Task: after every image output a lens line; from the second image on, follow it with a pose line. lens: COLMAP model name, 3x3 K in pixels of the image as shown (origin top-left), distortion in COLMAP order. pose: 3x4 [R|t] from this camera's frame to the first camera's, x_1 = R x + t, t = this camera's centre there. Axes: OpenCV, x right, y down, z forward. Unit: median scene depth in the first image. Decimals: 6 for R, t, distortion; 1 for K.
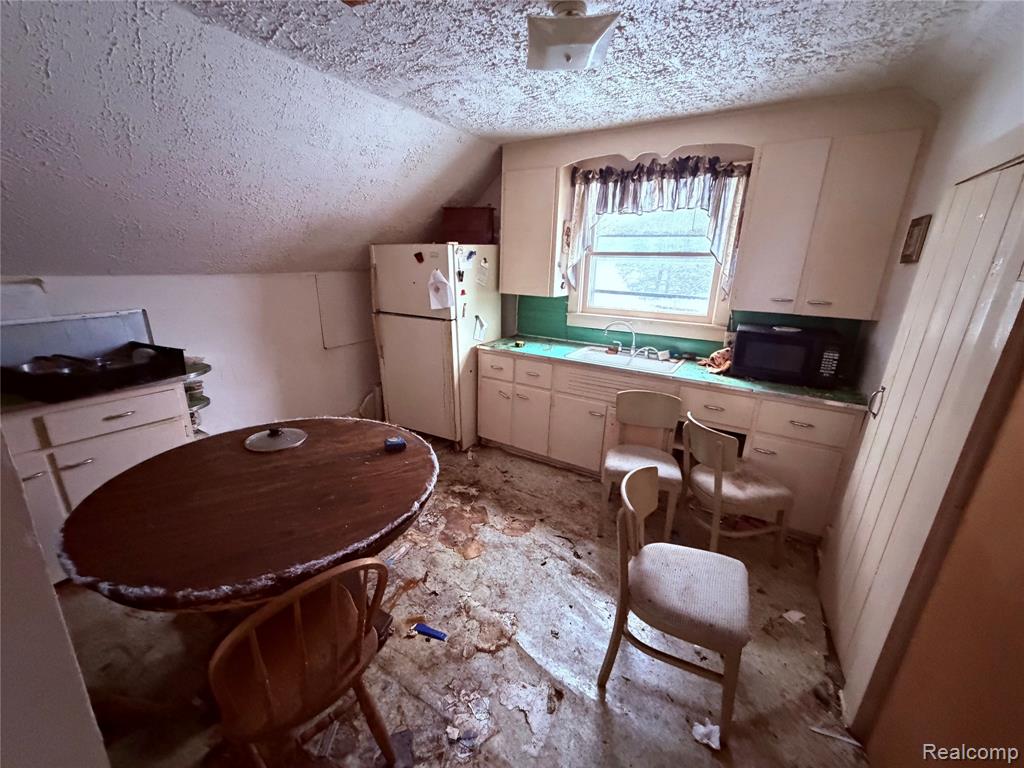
lens RADIAL K [[403.5, 0, 510.1], [0, 403.5, 386.9], [0, 0, 1]] dist [0.000800, 0.000044]
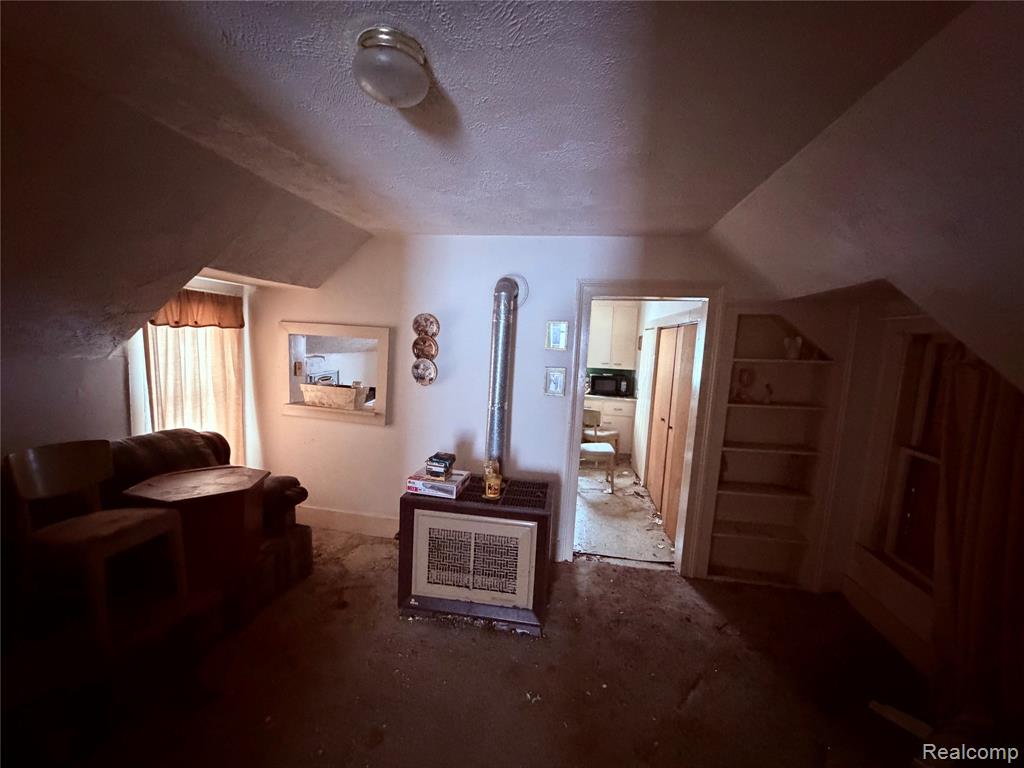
lens RADIAL K [[403.5, 0, 510.1], [0, 403.5, 386.9], [0, 0, 1]] dist [0.000800, 0.000044]
pose [[0.925177, -0.028311, 0.378479, -1.056950], [0.095445, 0.982521, -0.159818, 0.348399], [-0.367339, 0.183984, 0.911708, -1.336517]]
